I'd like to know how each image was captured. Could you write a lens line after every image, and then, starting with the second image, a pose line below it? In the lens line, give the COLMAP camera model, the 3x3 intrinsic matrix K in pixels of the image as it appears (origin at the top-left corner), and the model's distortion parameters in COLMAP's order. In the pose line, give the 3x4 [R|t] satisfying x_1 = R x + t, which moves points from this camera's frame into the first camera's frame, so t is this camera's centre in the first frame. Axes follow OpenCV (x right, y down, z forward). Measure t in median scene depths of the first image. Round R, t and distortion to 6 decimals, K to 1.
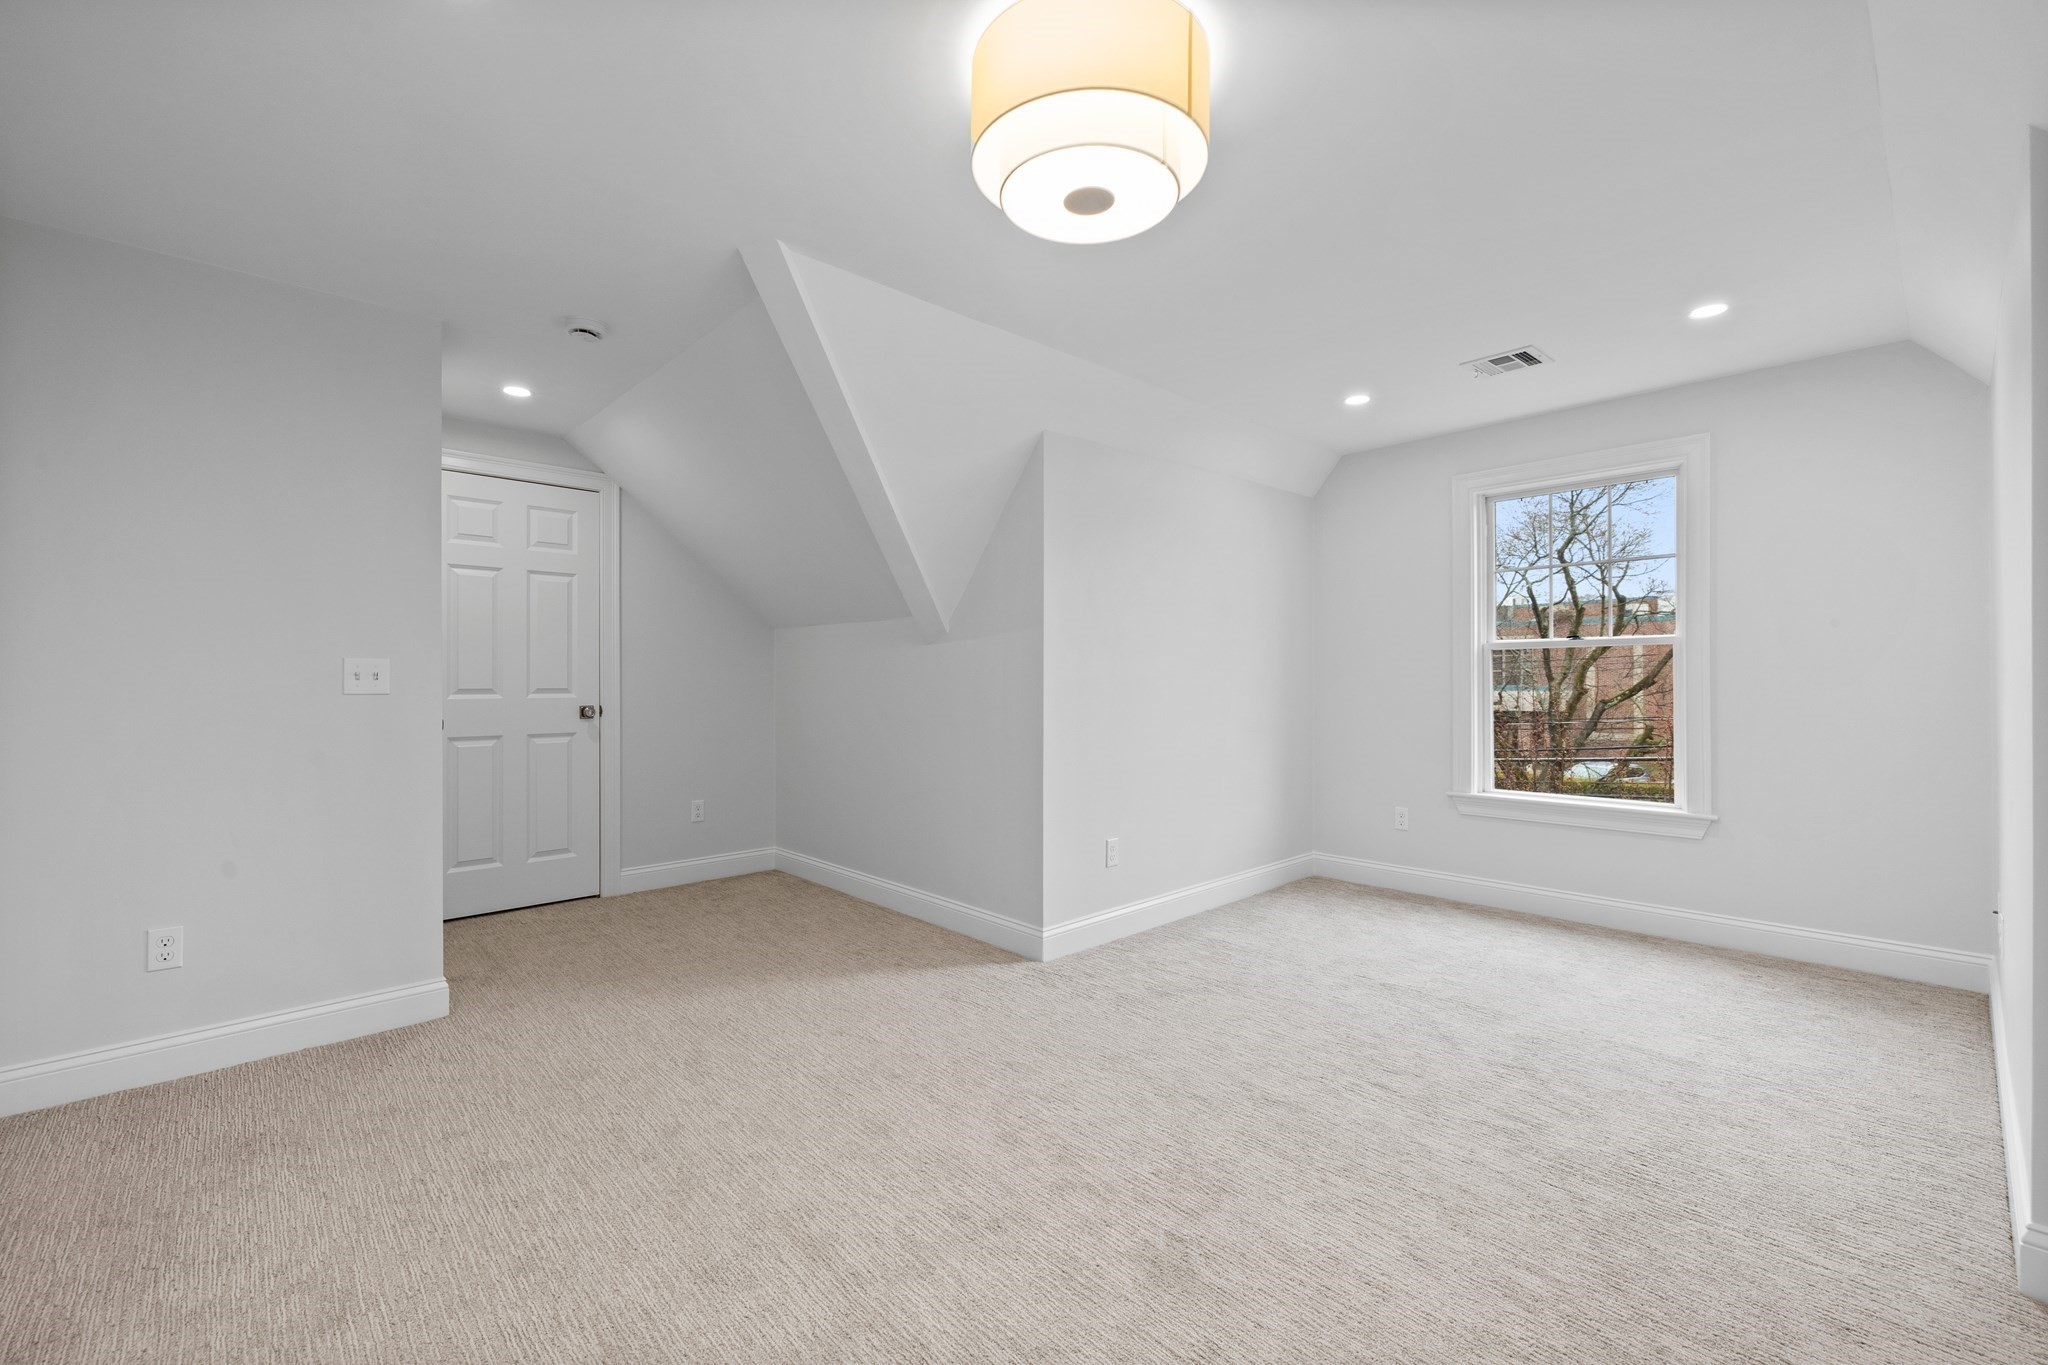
lens RADIAL K [[868.3, 0, 1024.3], [0, 868.3, 677.1], [0, 0, 1]] dist [0.000410, -0.000130]
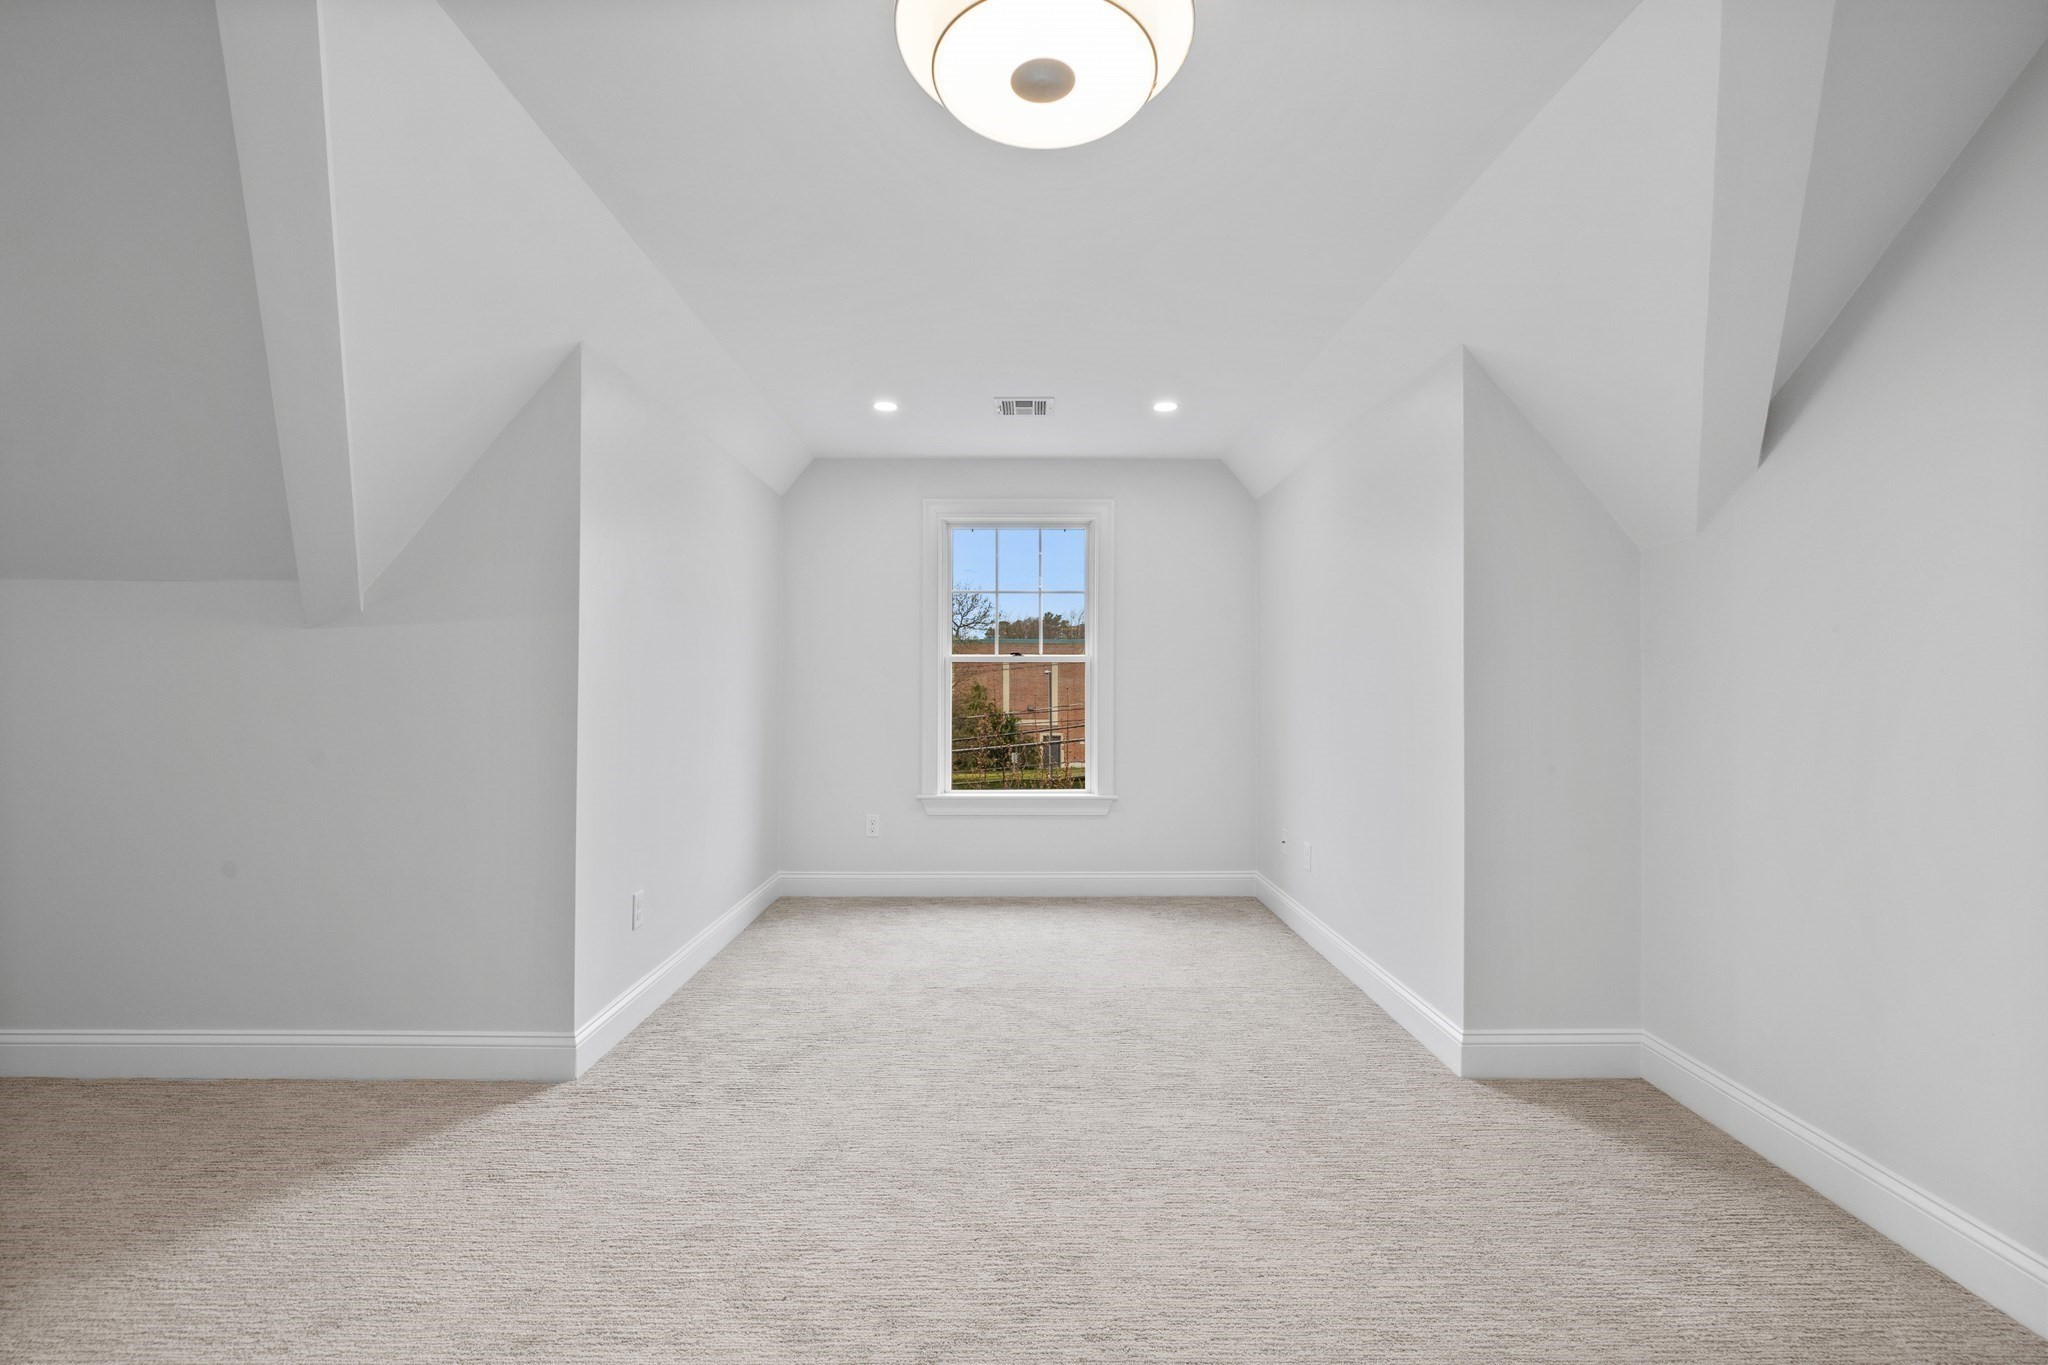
lens RADIAL K [[863.6, 0, 1031.5], [0, 863.6, 680.7], [0, 0, 1]] dist [0.000500, -0.000005]
pose [[0.671265, 0.014437, 0.741077, -0.257781], [-0.007510, 0.999891, -0.012677, 0.005749], [-0.741180, 0.002944, 0.671300, 0.241522]]
